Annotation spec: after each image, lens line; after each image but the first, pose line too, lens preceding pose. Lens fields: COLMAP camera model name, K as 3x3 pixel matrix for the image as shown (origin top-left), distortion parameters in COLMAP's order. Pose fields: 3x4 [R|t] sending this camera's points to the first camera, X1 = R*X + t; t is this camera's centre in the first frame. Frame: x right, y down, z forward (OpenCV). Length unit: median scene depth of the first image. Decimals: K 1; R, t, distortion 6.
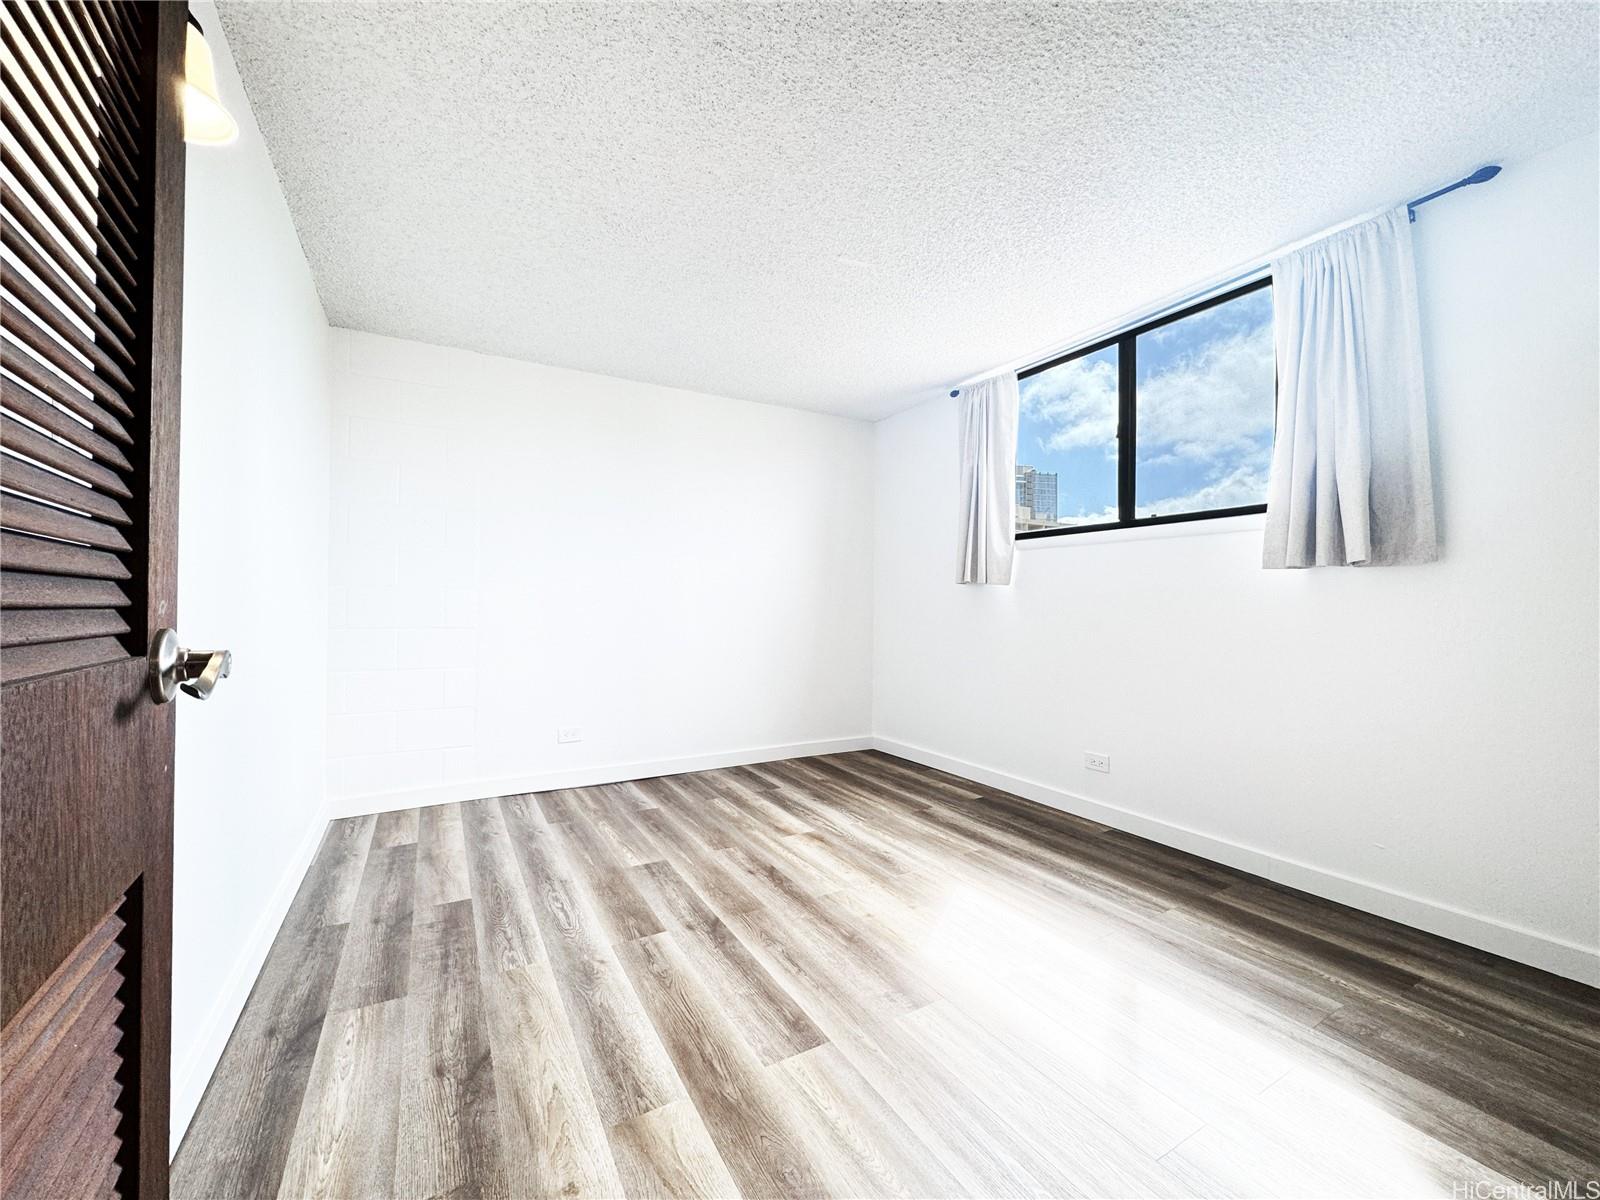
lens RADIAL K [[644.7, 0, 799.9], [0, 644.7, 602.5], [0, 0, 1]] dist [0.000296, 0.000013]
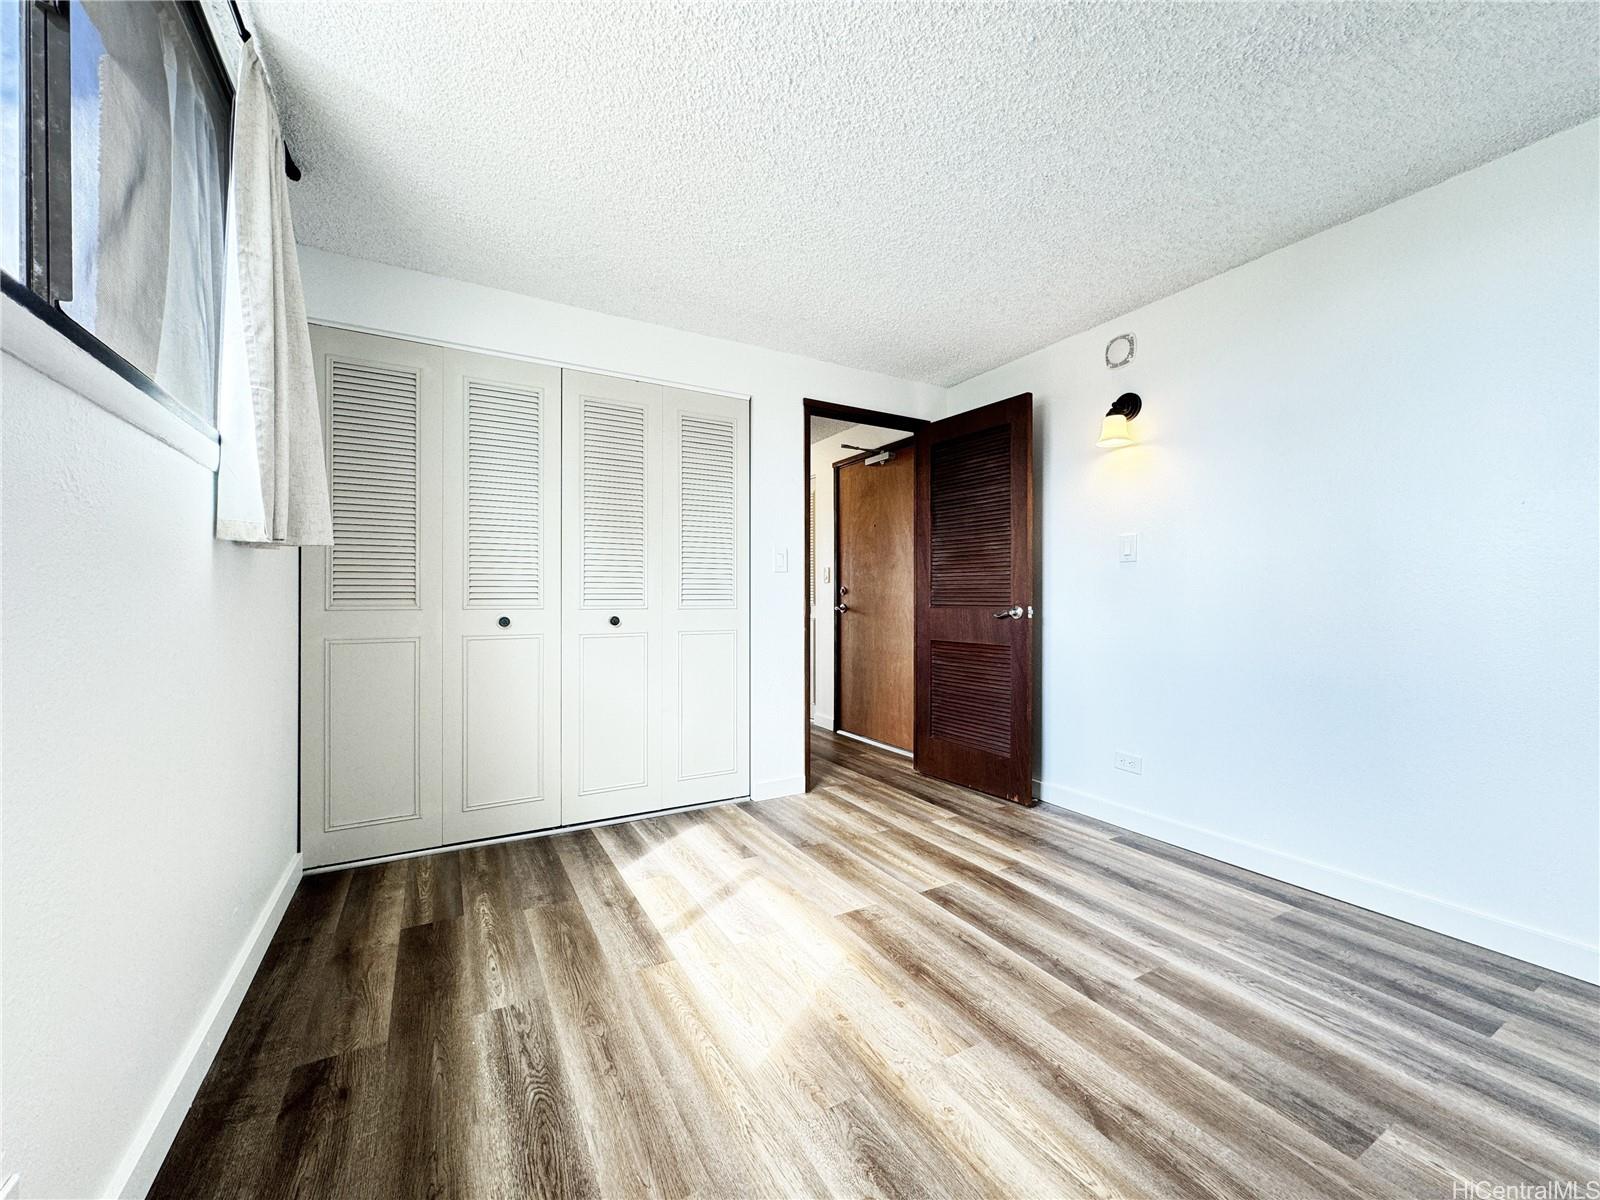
lens RADIAL K [[644.7, 0, 801.1], [0, 644.7, 602.0], [0, 0, 1]] dist [0.000296, 0.000013]
pose [[-0.999969, -0.006203, 0.004748, 0.239585], [-0.006212, 0.999979, -0.001878, 0.008524], [-0.004736, -0.001907, -0.999987, 1.884724]]
